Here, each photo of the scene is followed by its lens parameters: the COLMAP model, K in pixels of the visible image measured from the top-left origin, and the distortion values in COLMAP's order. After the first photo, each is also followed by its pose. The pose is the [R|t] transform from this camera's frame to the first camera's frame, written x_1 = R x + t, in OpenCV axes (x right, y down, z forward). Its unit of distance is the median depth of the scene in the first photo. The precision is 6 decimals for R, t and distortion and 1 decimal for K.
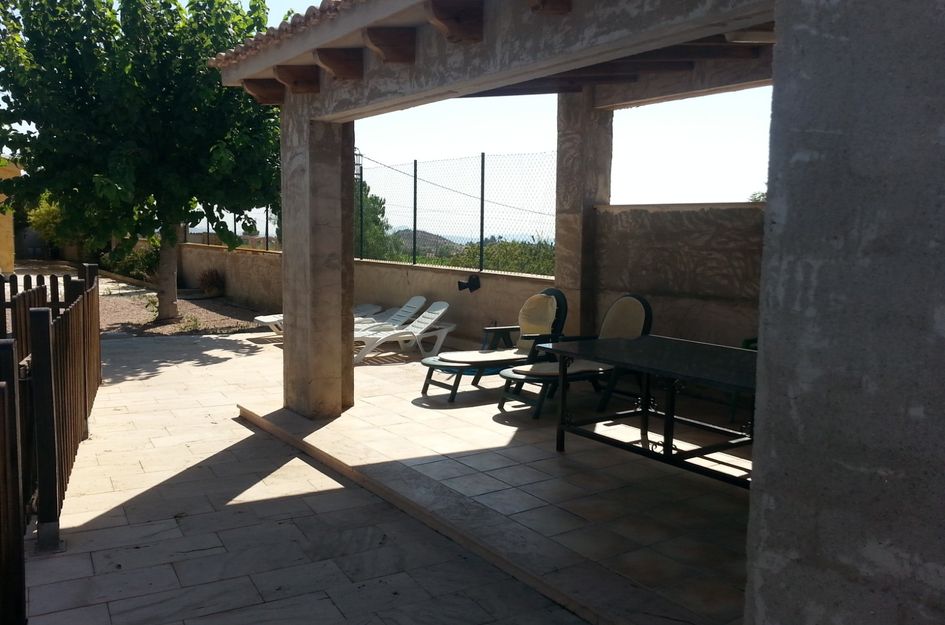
lens RADIAL K [[739.7, 0, 474.8], [0, 739.7, 298.6], [0, 0, 1]] dist [0.015908, -0.112798]
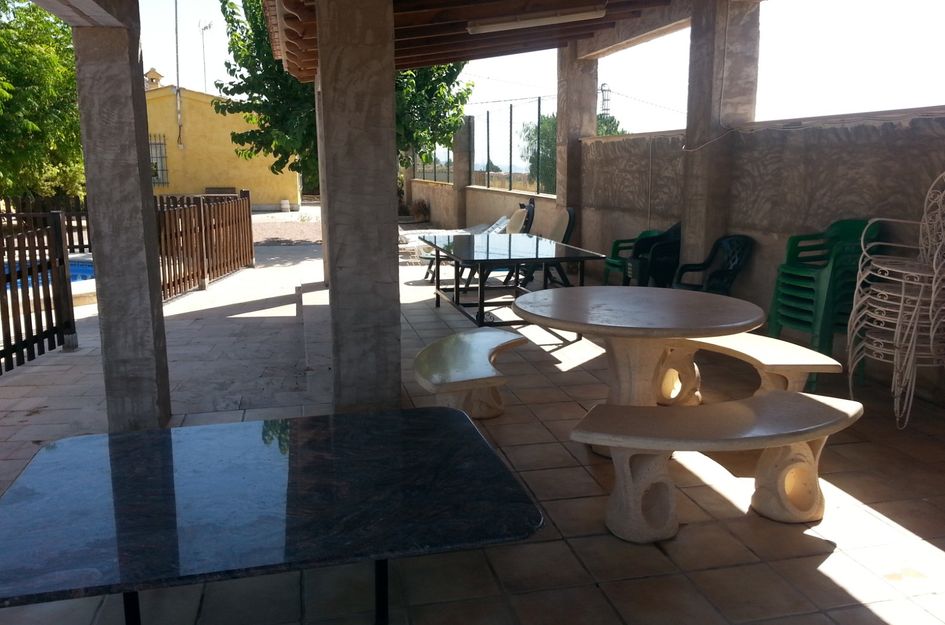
lens RADIAL K [[739.7, 0, 474.8], [0, 739.7, 298.6], [0, 0, 1]] dist [0.015908, -0.112798]
pose [[0.910979, 0.039961, -0.410512, 0.524885], [-0.004028, 0.996110, 0.088026, 0.033923], [0.412432, -0.078536, 0.907597, -0.227897]]
